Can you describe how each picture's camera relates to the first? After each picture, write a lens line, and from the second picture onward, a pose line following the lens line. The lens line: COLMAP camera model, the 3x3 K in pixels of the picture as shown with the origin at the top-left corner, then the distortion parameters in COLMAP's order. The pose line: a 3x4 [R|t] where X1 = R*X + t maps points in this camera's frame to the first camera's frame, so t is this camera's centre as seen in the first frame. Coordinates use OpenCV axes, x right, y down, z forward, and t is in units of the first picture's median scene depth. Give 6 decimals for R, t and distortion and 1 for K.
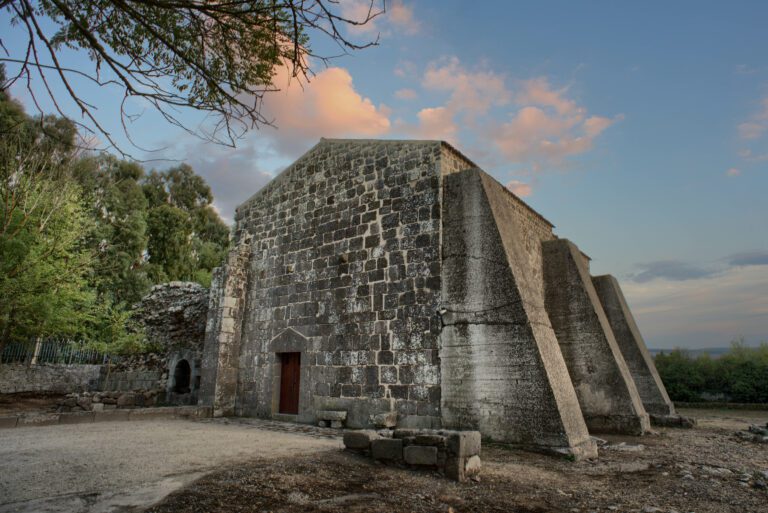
lens RADIAL K [[468.4, 0, 416.1], [0, 468.4, 231.5], [0, 0, 1]] dist [-0.113444, 0.079547]
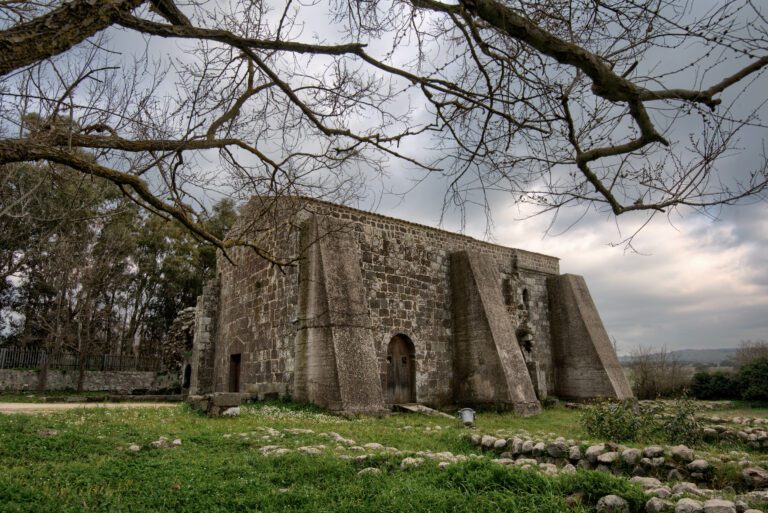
lens RADIAL K [[486.6, 0, 384.0], [0, 486.6, 256.5], [0, 0, 1]] dist [0.019928, -0.021593]
pose [[0.951690, -0.090695, -0.293360, 0.666514], [0.104569, 0.994005, 0.031926, -0.036248], [0.288706, -0.061059, 0.955469, -0.291568]]
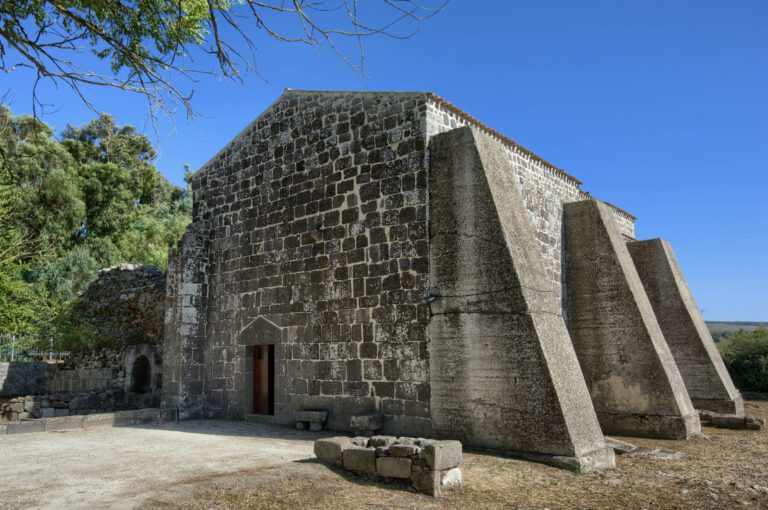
lens RADIAL K [[581.8, 0, 384.0], [0, 581.8, 255.0], [0, 0, 1]] dist [0.023488, -0.003715]
pose [[0.996818, -0.026436, -0.075206, 0.046614], [0.036135, 0.990765, 0.130689, -0.045122], [0.071056, -0.132991, 0.988567, -0.052216]]
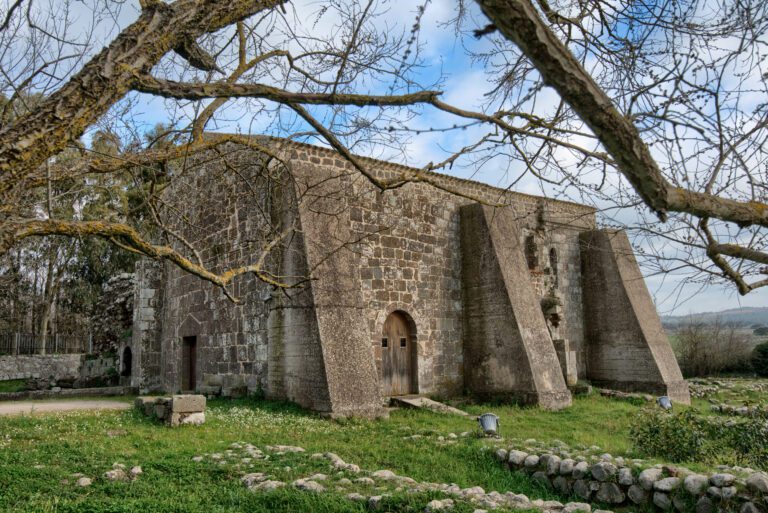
lens RADIAL K [[622.1, 0, 384.0], [0, 622.1, 256.5], [0, 0, 1]] dist [0.036258, -0.002567]
pose [[0.959584, -0.066853, -0.273365, 0.644761], [0.107425, 0.984834, 0.136245, -0.088187], [0.260111, -0.160105, 0.952213, -0.300435]]
